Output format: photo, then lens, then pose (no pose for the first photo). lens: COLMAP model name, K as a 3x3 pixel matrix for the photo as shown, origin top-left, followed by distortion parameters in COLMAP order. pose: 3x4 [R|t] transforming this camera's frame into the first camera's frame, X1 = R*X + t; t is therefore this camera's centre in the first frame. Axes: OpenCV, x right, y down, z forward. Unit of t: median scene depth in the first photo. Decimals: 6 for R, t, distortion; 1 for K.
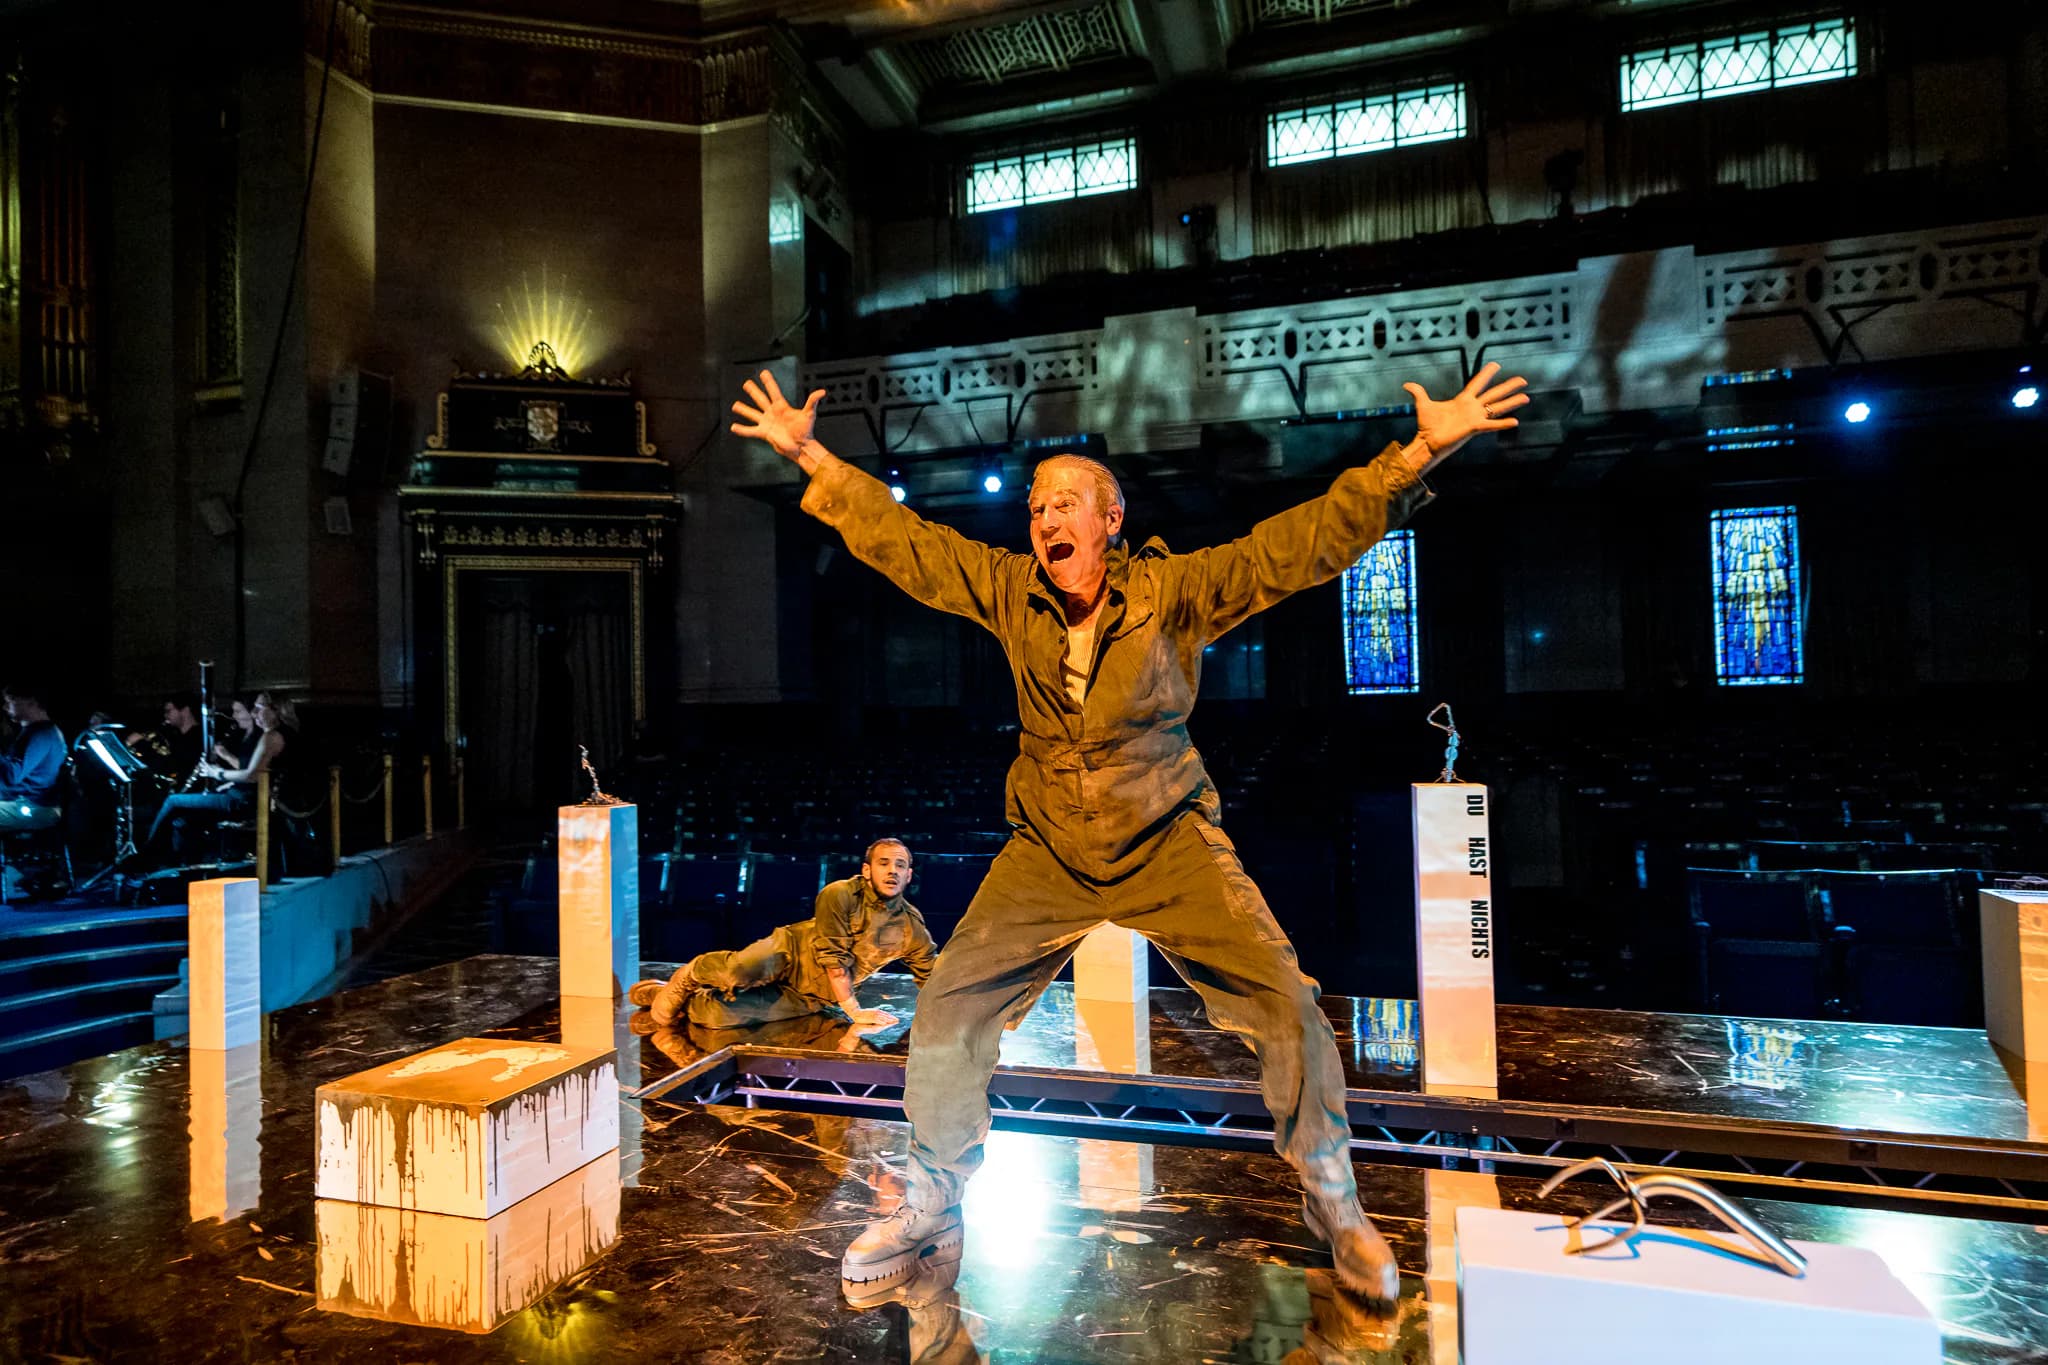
lens RADIAL K [[1182.0, 0, 1005.3], [0, 1182.0, 690.1], [0, 0, 1]] dist [-0.000726, 0.001053]
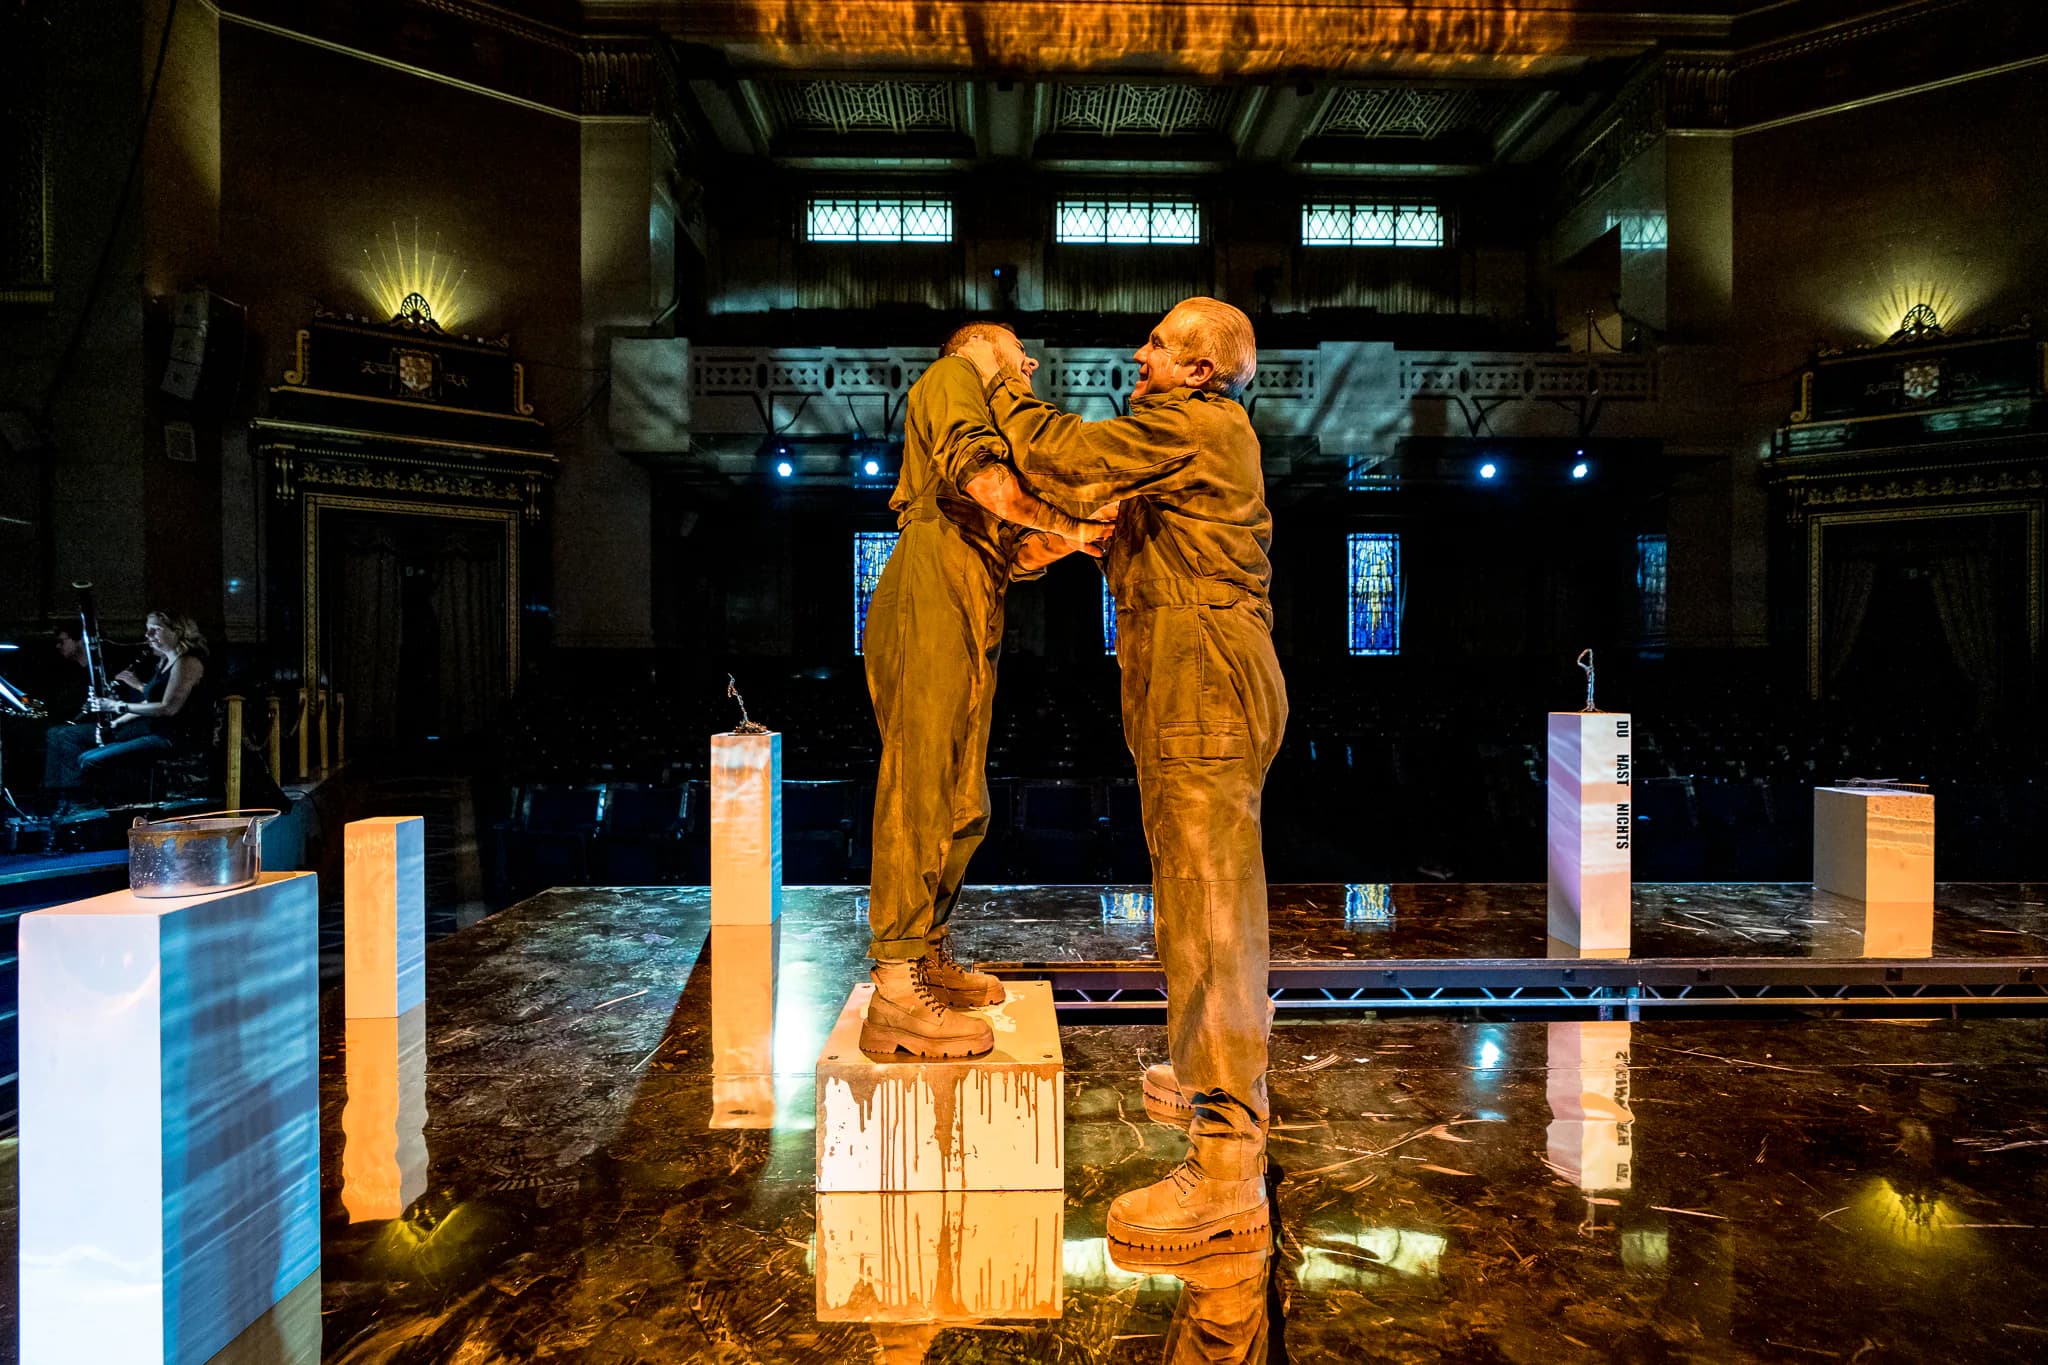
lens RADIAL K [[910.5, 0, 1029.8], [0, 910.5, 678.3], [0, 0, 1]] dist [-0.011248, 0.003219]
pose [[0.948221, 0.017235, 0.317142, -0.140999], [-0.026223, 0.999366, 0.024095, 0.009803], [-0.316526, -0.031164, 0.948072, 0.076599]]
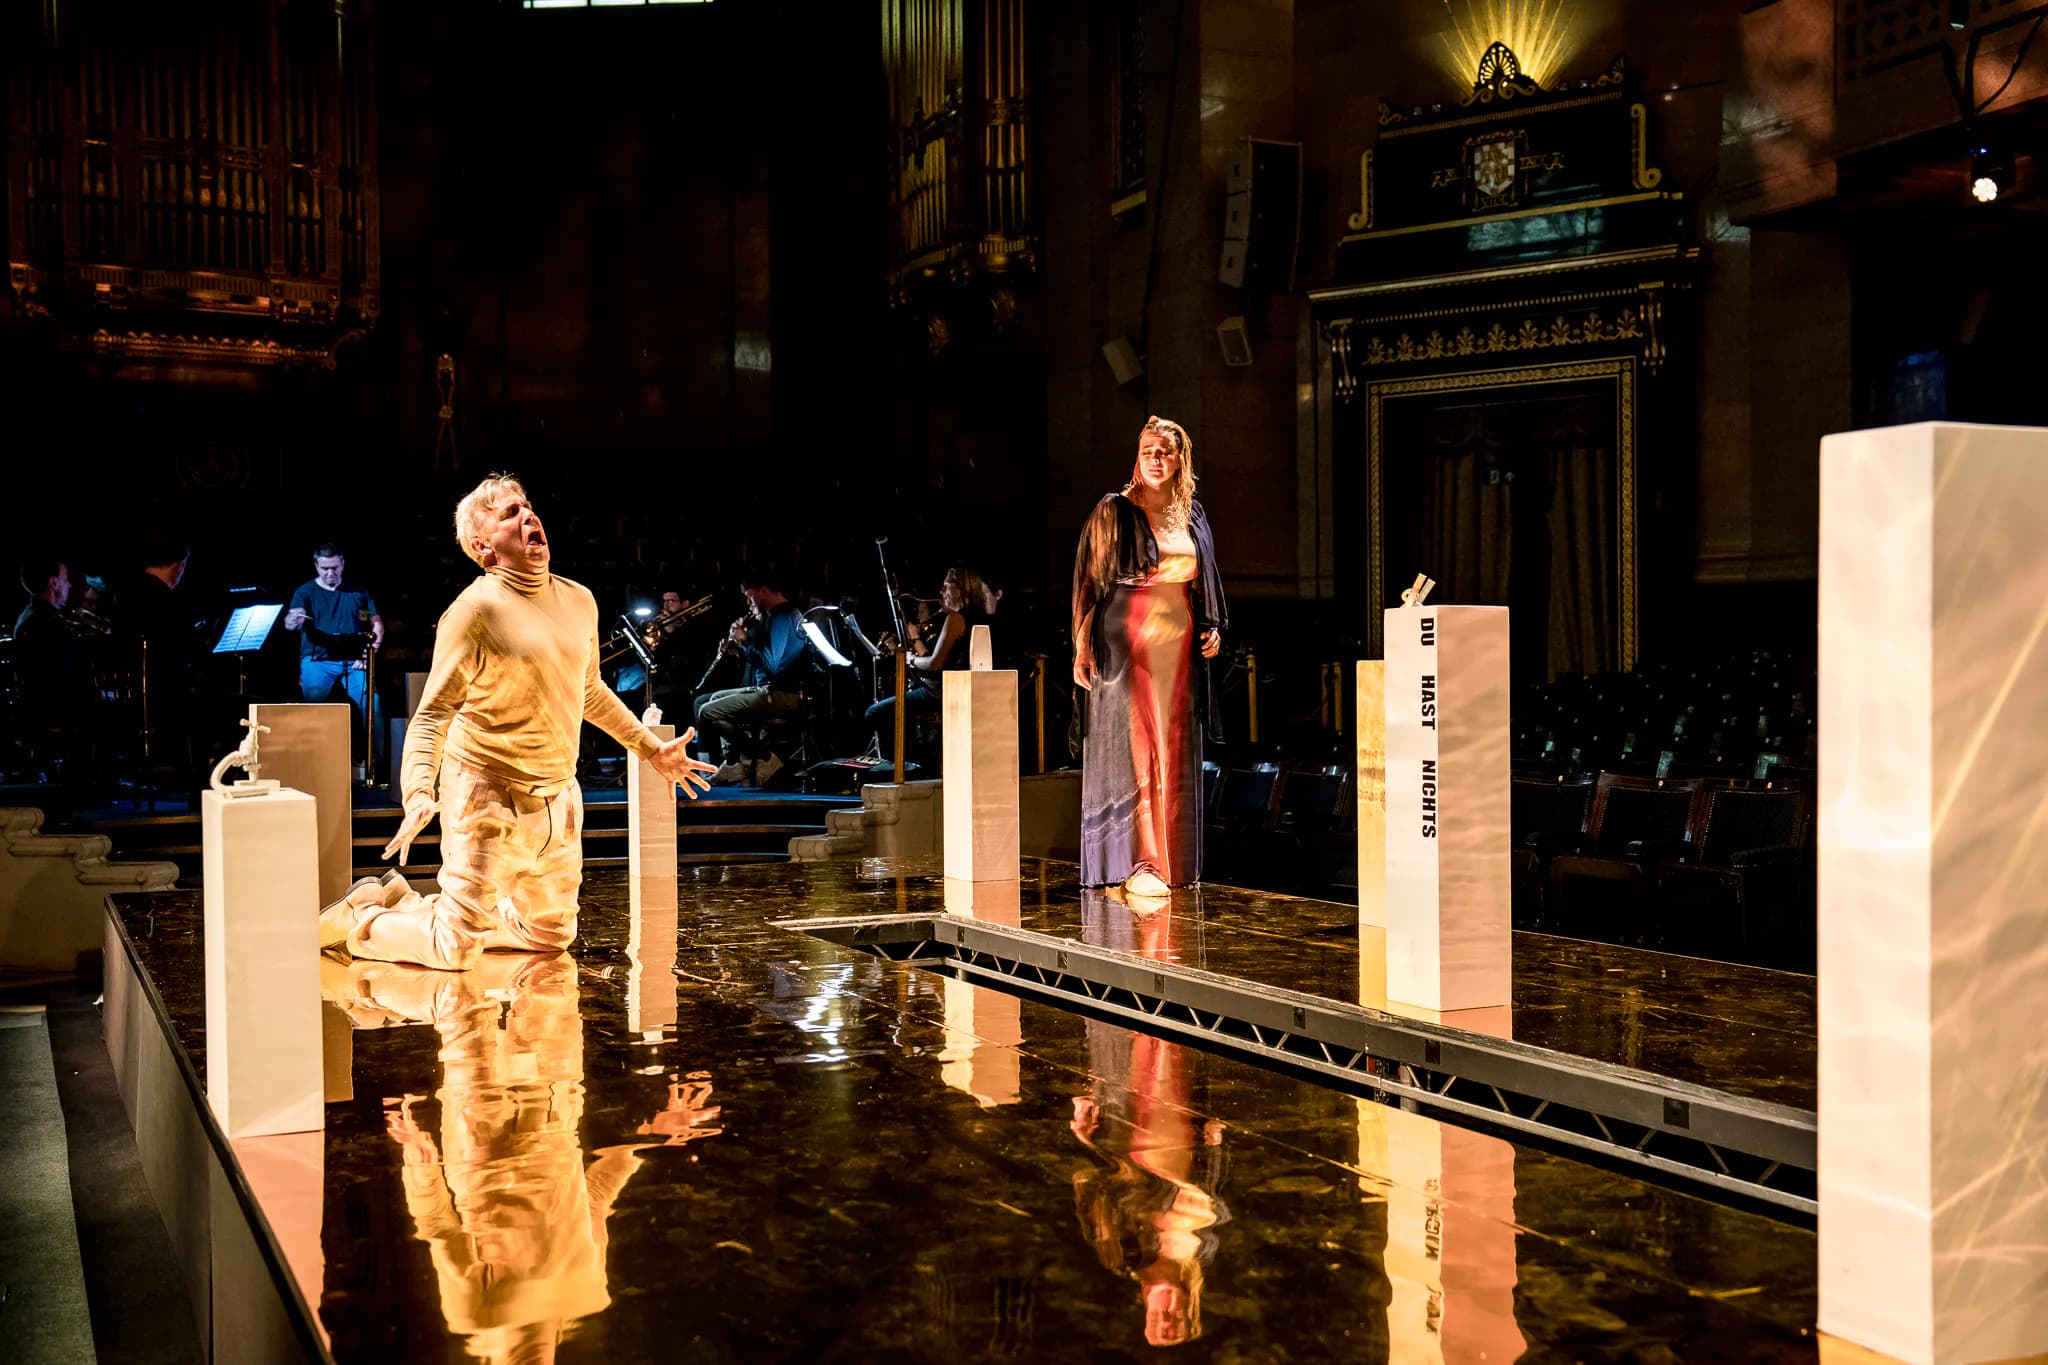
lens RADIAL K [[2084.1, 0, 1027.1], [0, 2084.1, 691.1], [0, 0, 1]] dist [0.063445, 0.000000]
pose [[0.687612, 0.010634, -0.726000, 0.320930], [0.023890, 0.999020, 0.037259, 0.021797], [0.725685, -0.042964, 0.686684, -0.021534]]
